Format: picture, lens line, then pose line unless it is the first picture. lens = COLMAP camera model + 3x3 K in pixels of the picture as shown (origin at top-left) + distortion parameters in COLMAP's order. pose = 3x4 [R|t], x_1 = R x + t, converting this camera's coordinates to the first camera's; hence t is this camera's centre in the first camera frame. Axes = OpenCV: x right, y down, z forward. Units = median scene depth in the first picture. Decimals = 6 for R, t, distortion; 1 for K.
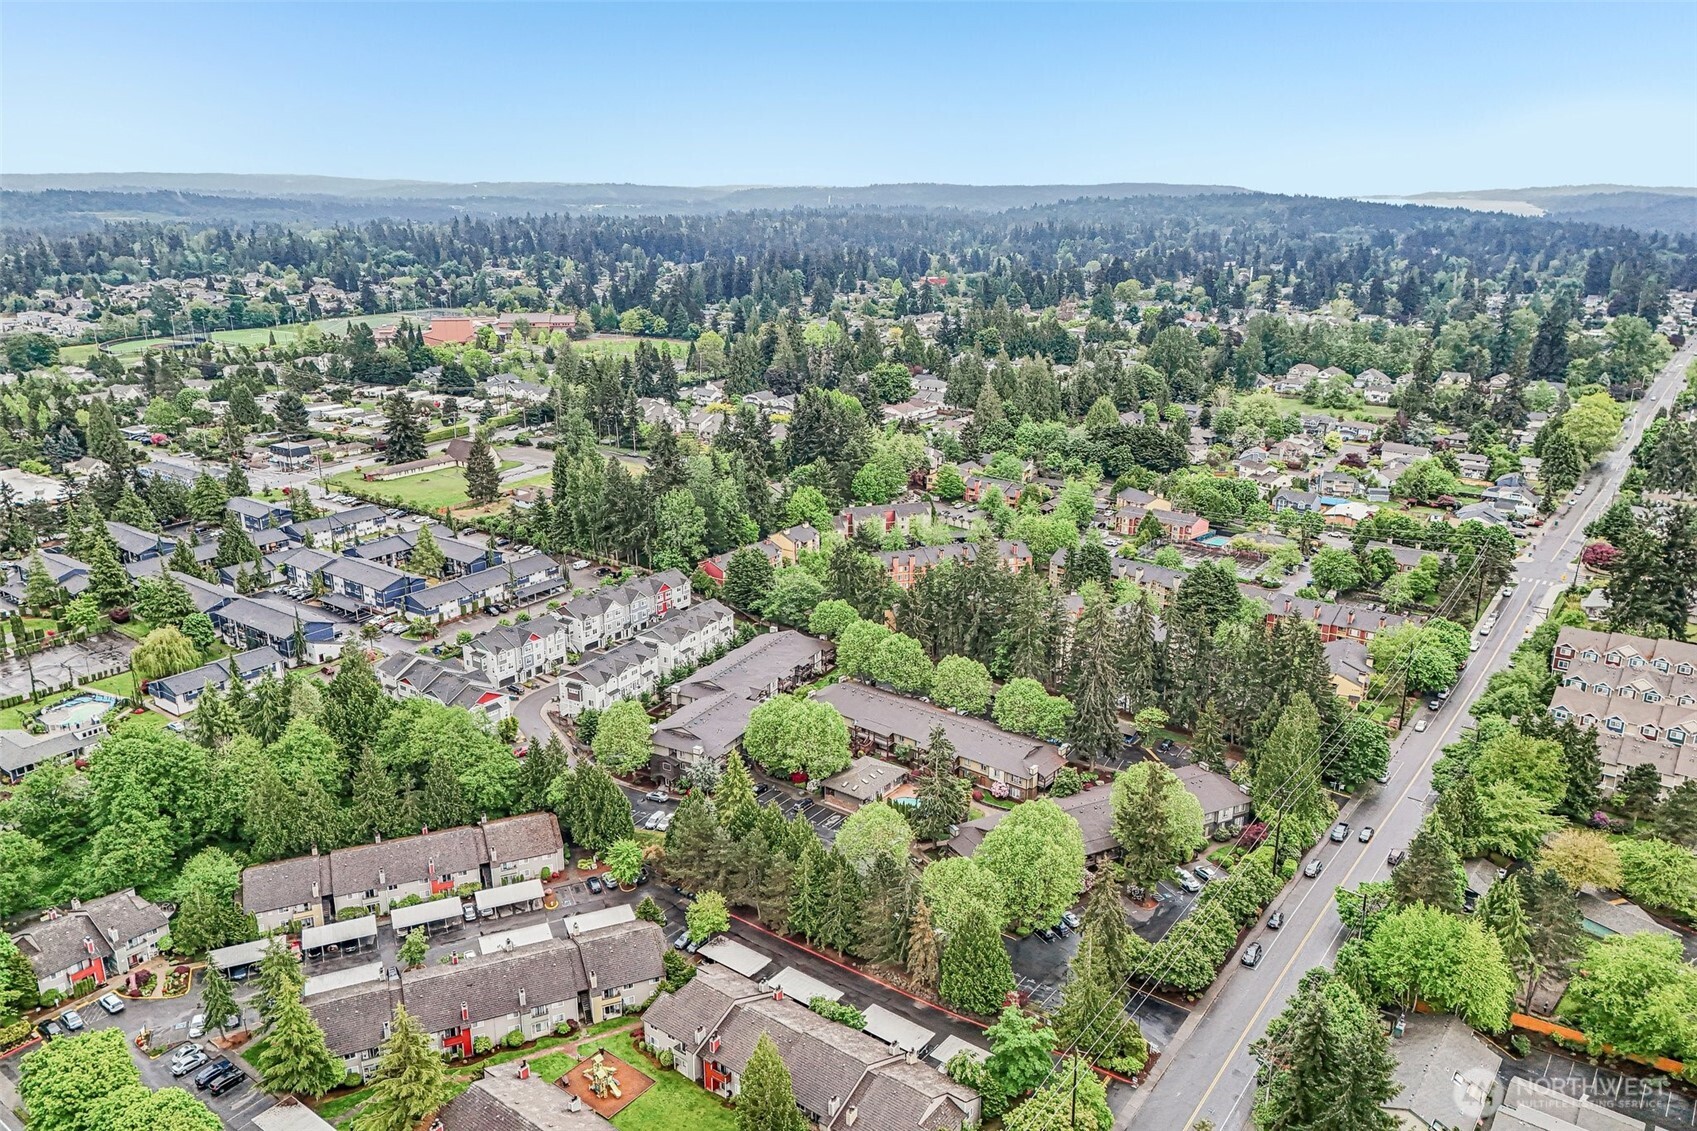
lens RADIAL K [[1234.4, 0, 858.1], [0, 1234.4, 566.5], [0, 0, 1]] dist [0.114462, -0.136923]
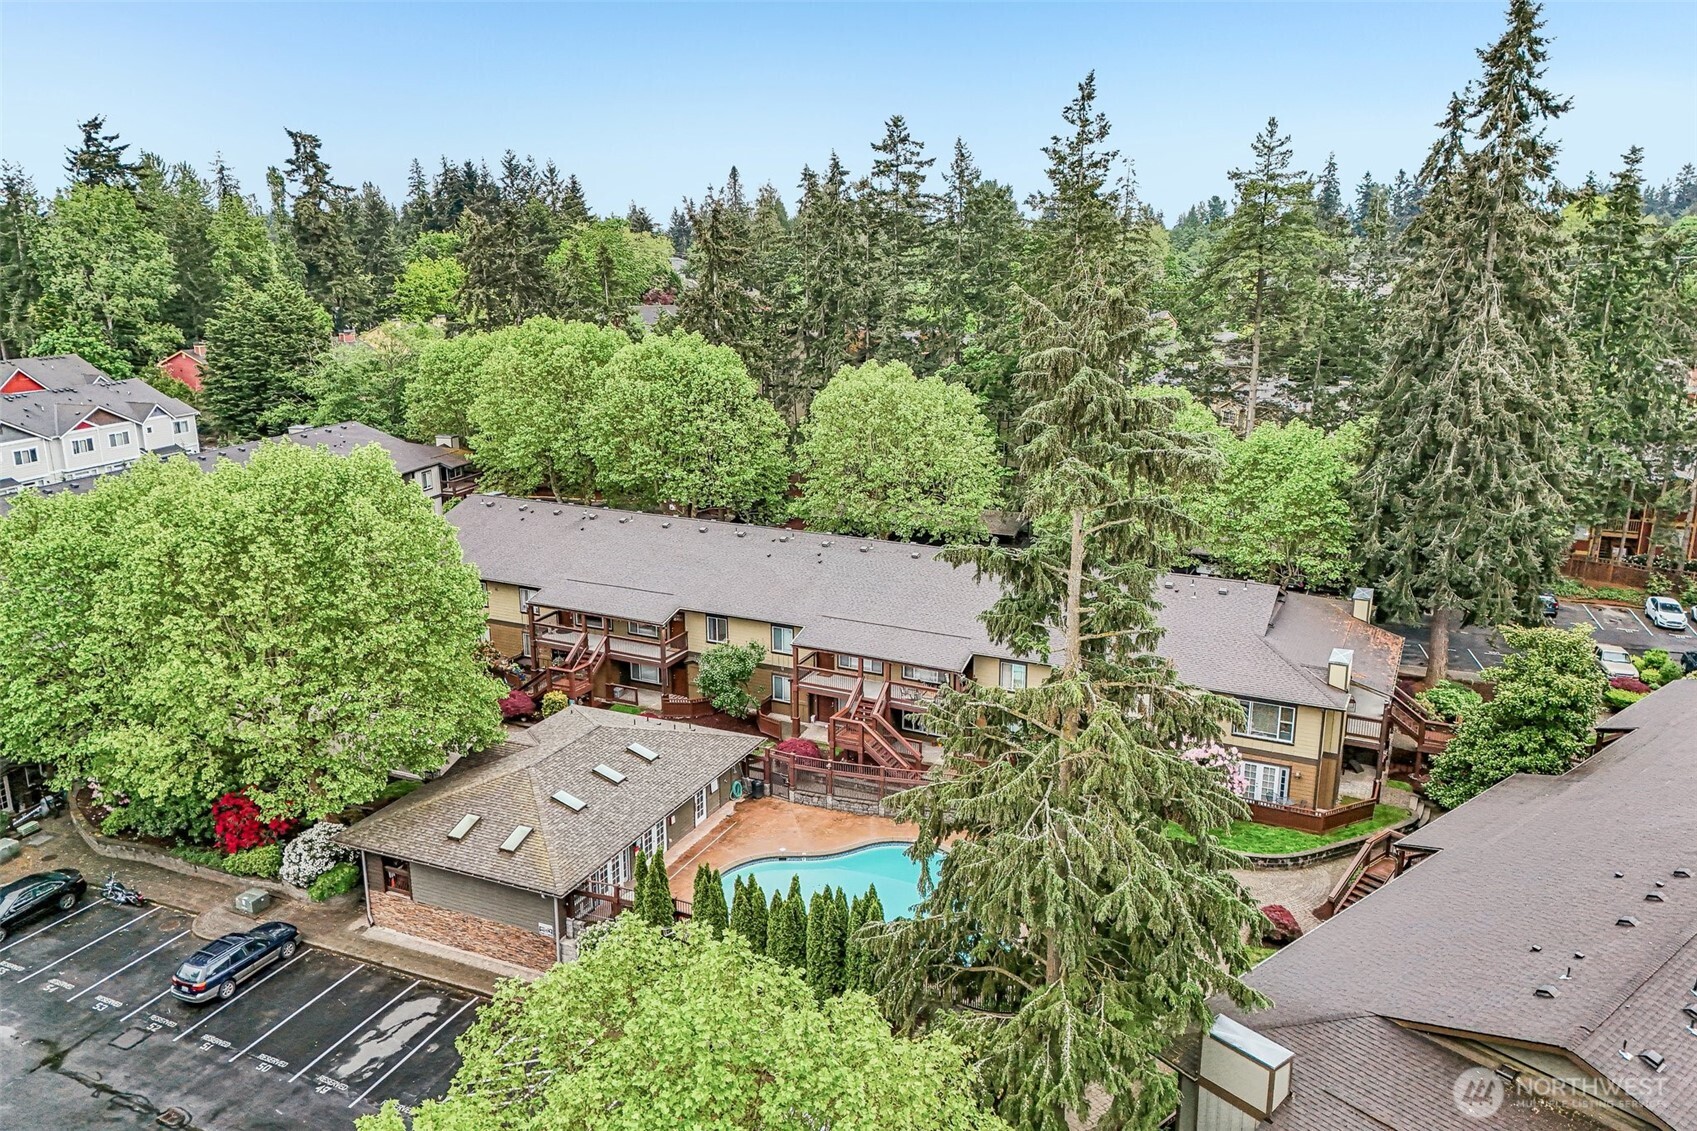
lens RADIAL K [[1234.4, 0, 858.1], [0, 1234.4, 566.5], [0, 0, 1]] dist [0.114462, -0.136923]
pose [[0.974555, -0.064060, 0.214801, 0.007204], [0.072647, 0.996834, -0.032314, 0.104979], [-0.212051, 0.047096, 0.976123, 0.570496]]
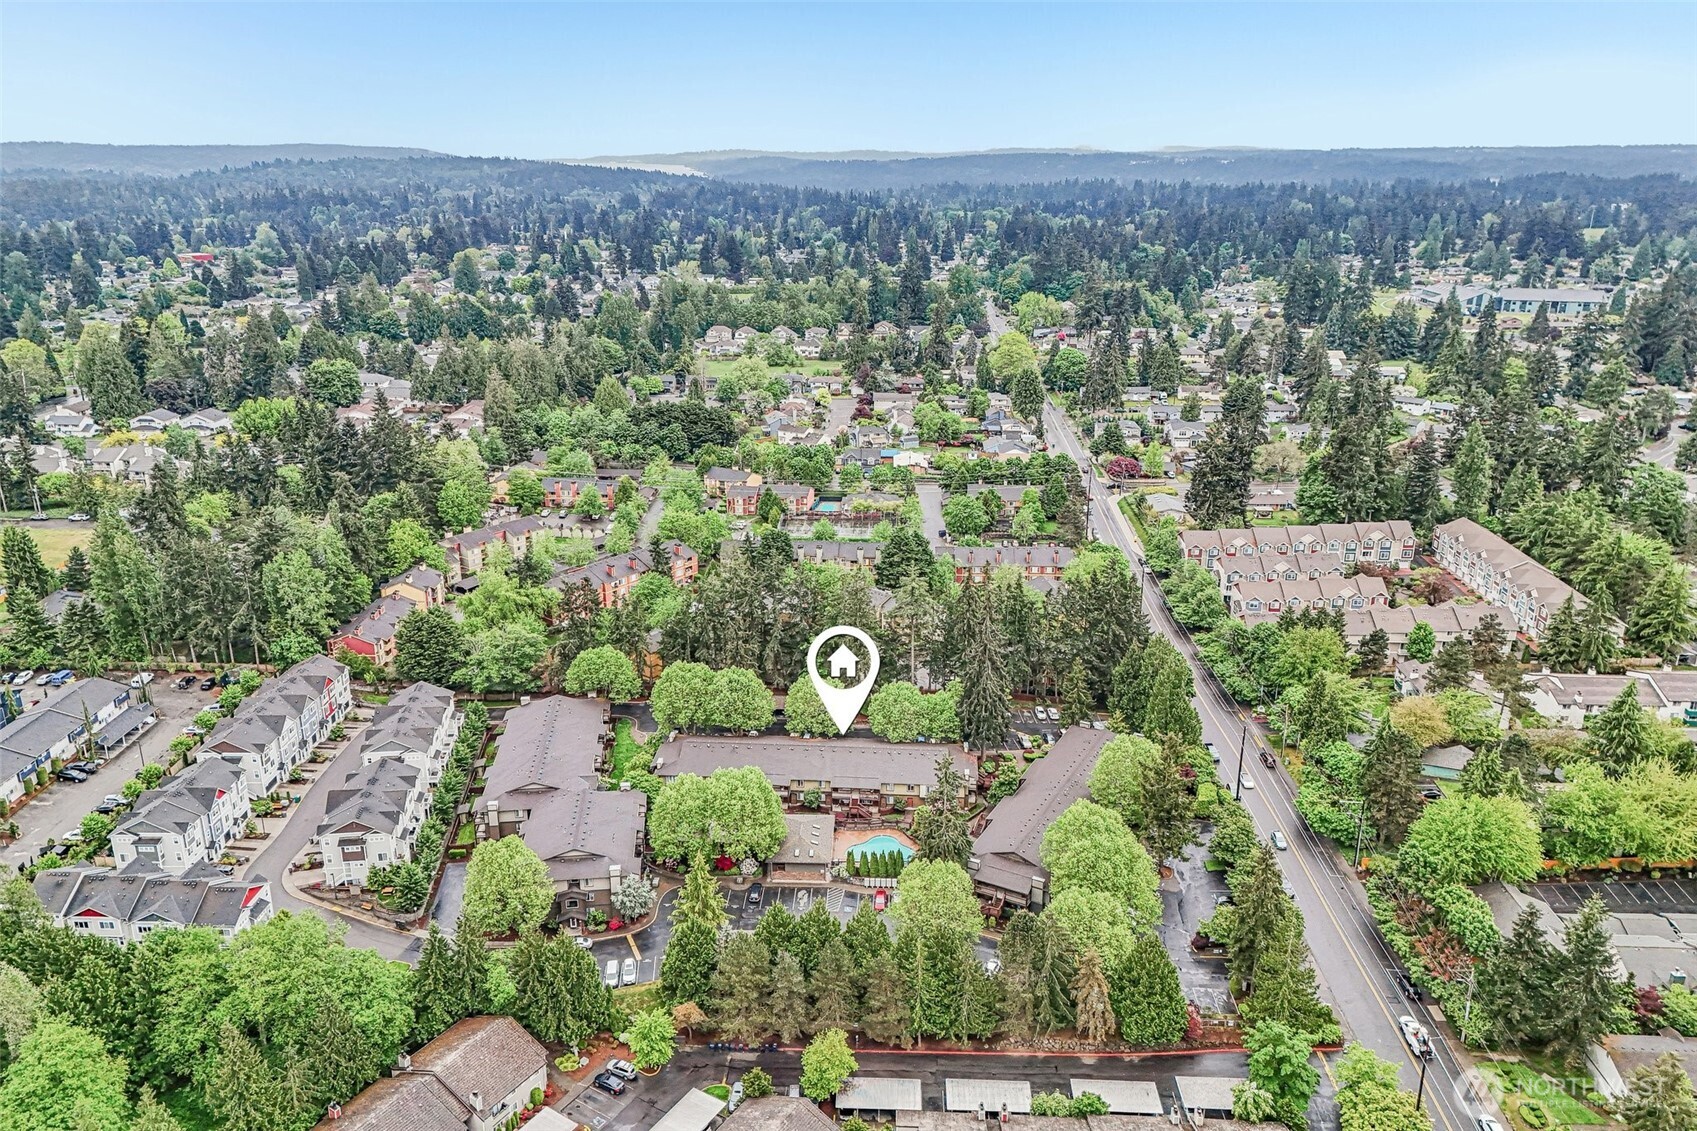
lens RADIAL K [[1234.4, 0, 858.1], [0, 1234.4, 566.5], [0, 0, 1]] dist [0.114462, -0.136923]
pose [[0.822294, -0.186199, 0.537738, -0.288225], [0.171523, 0.982105, 0.077778, -0.056449], [-0.542597, 0.028278, 0.839517, 0.179113]]
